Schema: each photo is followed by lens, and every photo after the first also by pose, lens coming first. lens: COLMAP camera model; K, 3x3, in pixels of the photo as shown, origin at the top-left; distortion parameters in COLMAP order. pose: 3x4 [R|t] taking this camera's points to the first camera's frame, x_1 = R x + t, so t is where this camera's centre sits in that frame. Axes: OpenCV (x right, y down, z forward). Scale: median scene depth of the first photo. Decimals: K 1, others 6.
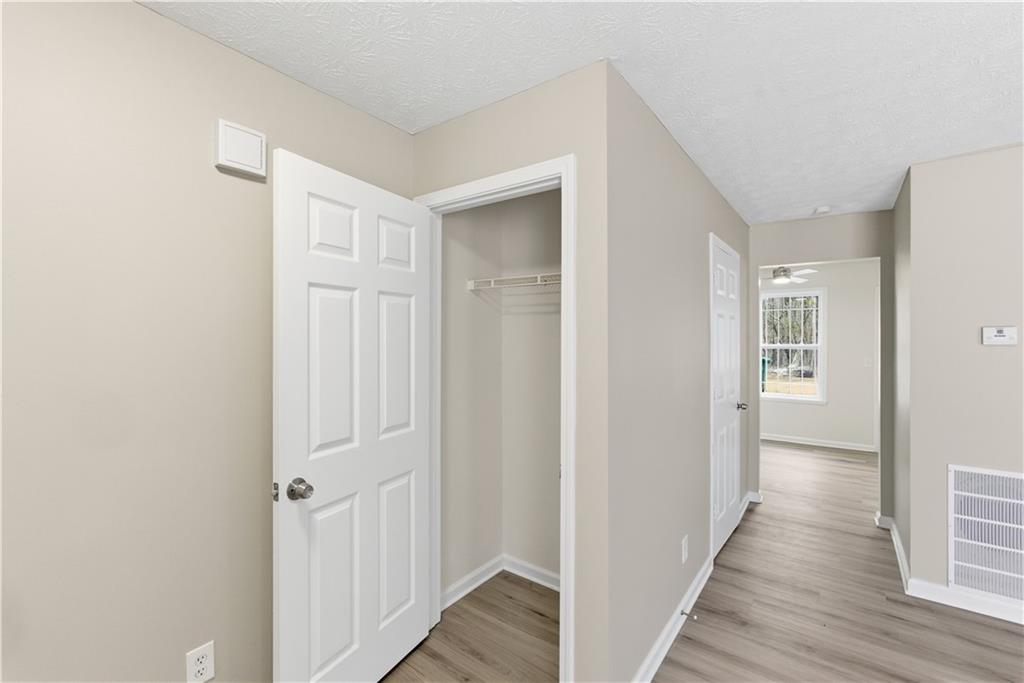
lens RADIAL K [[439.1, 0, 514.3], [0, 439.1, 337.4], [0, 0, 1]] dist [-0.013114, 0.005068]
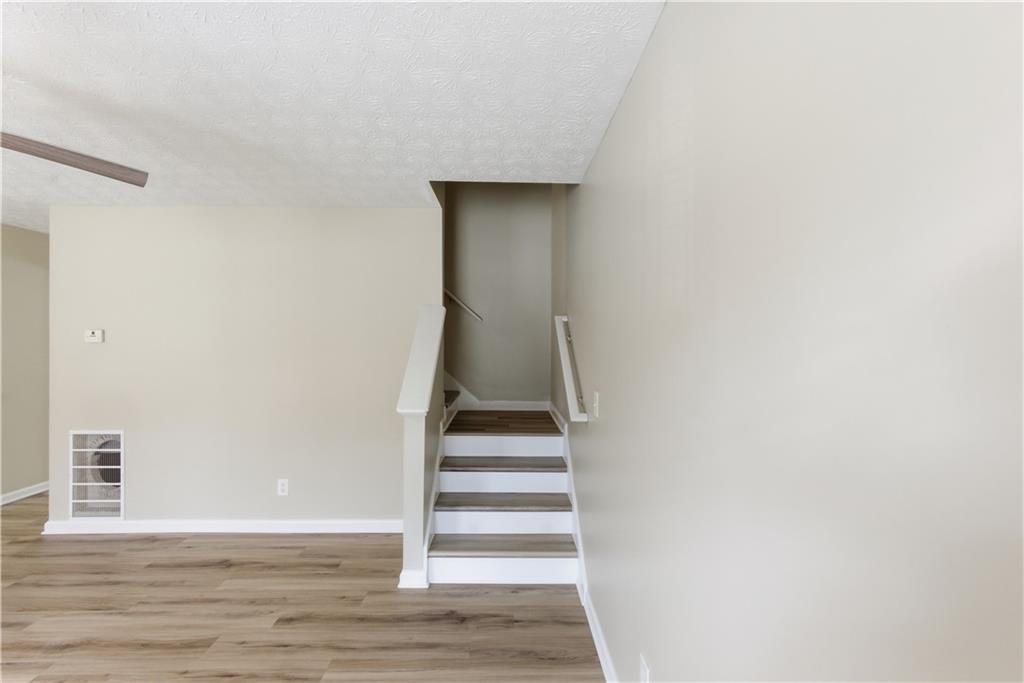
lens RADIAL K [[431.3, 0, 512.0], [0, 431.3, 341.5], [0, 0, 1]] dist [0.001283, 0.000345]
pose [[0.790970, 0.004985, 0.611834, 1.273642], [-0.005254, 0.999985, -0.001355, 0.008605], [-0.611832, -0.002143, 0.790985, -0.920775]]
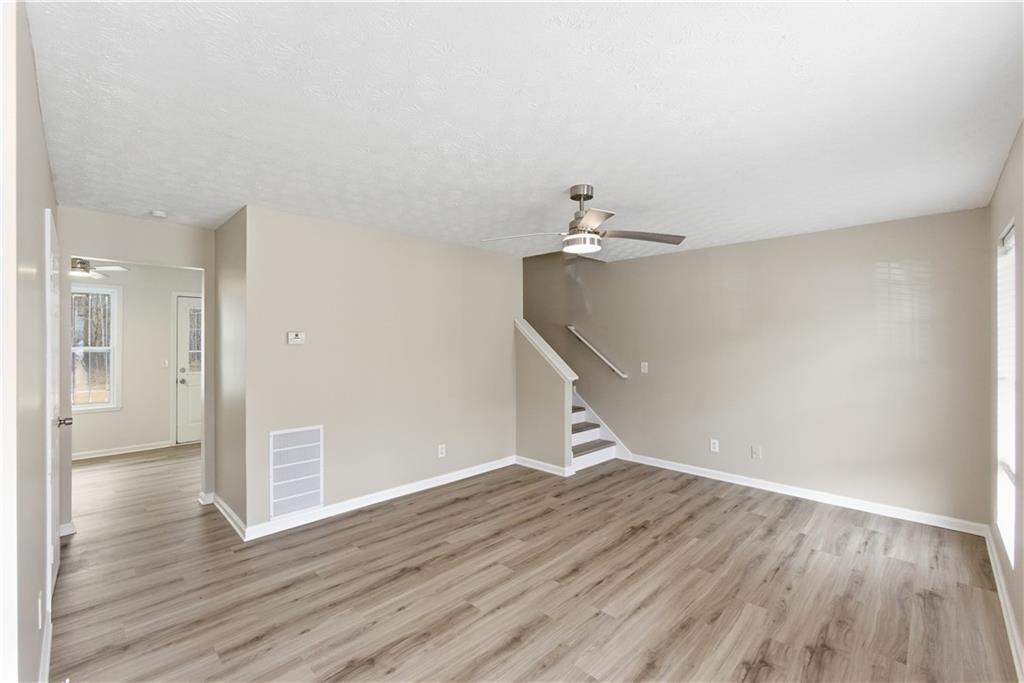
lens RADIAL K [[439.1, 0, 514.3], [0, 439.1, 337.4], [0, 0, 1]] dist [-0.013114, 0.005068]
pose [[0.138577, 0.001748, 0.990350, -0.261057], [0.000817, 0.999998, -0.001880, -0.002252], [-0.990351, 0.001069, 0.138575, 0.047743]]
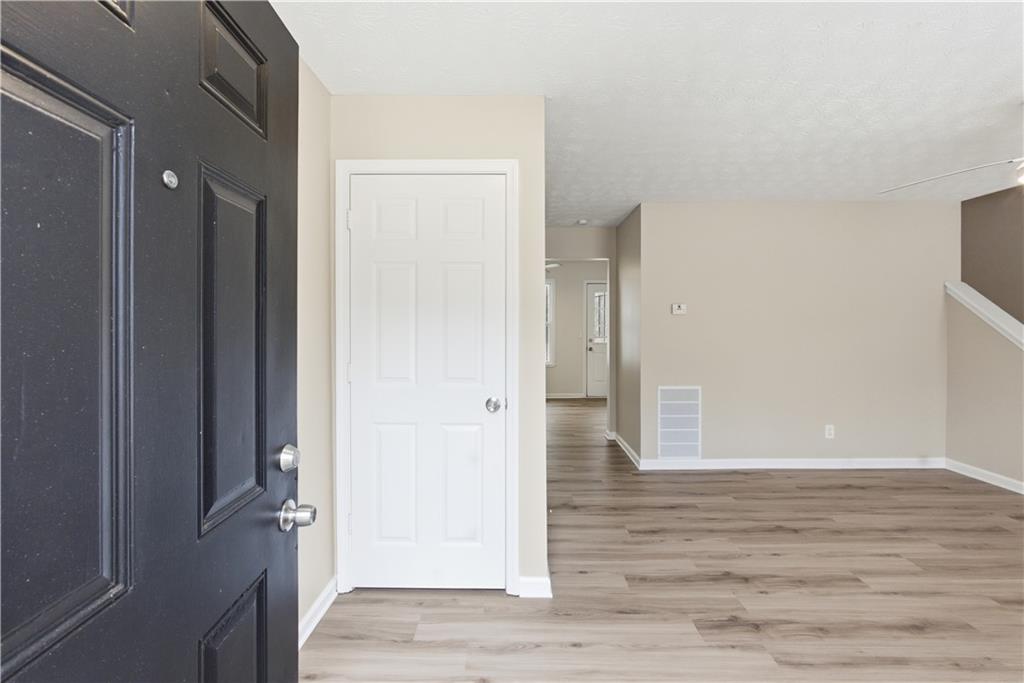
lens RADIAL K [[444.1, 0, 512.8], [0, 444.1, 332.1], [0, 0, 1]] dist [-0.011989, 0.006005]
pose [[0.808233, -0.017564, 0.588601, -0.452782], [0.006321, 0.999756, 0.021152, 0.044961], [-0.588829, -0.013375, 0.808147, -0.044313]]
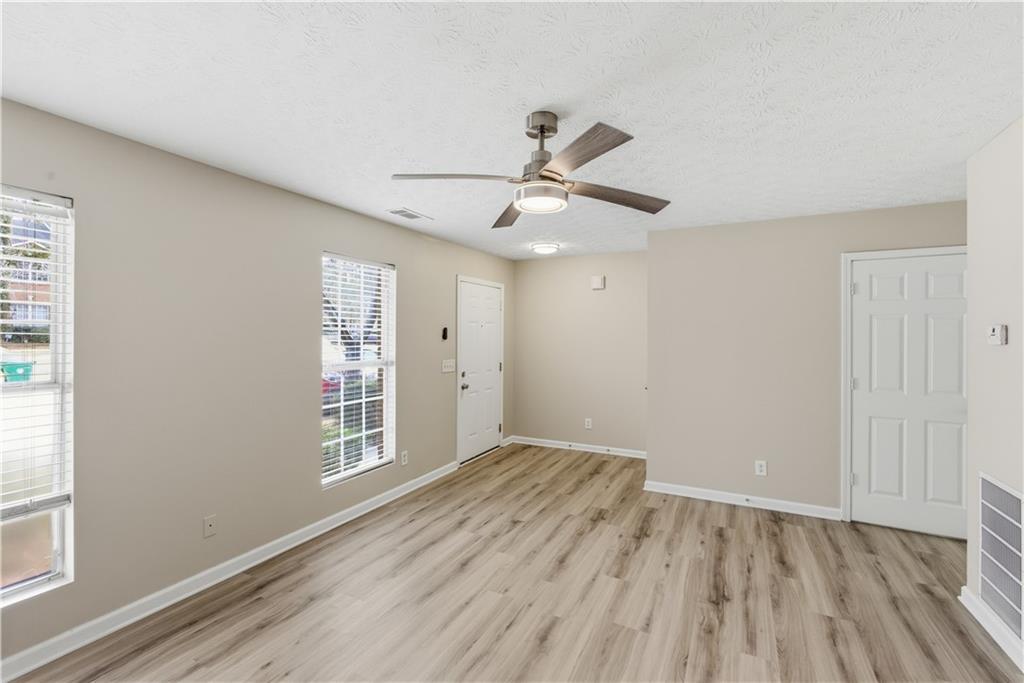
lens RADIAL K [[439.1, 0, 514.3], [0, 439.1, 337.4], [0, 0, 1]] dist [-0.013114, 0.005068]
pose [[0.164950, 0.002517, -0.986299, 1.777757], [-0.005309, 0.999985, 0.001664, 0.005396], [0.986288, 0.004962, 0.164960, -0.157529]]
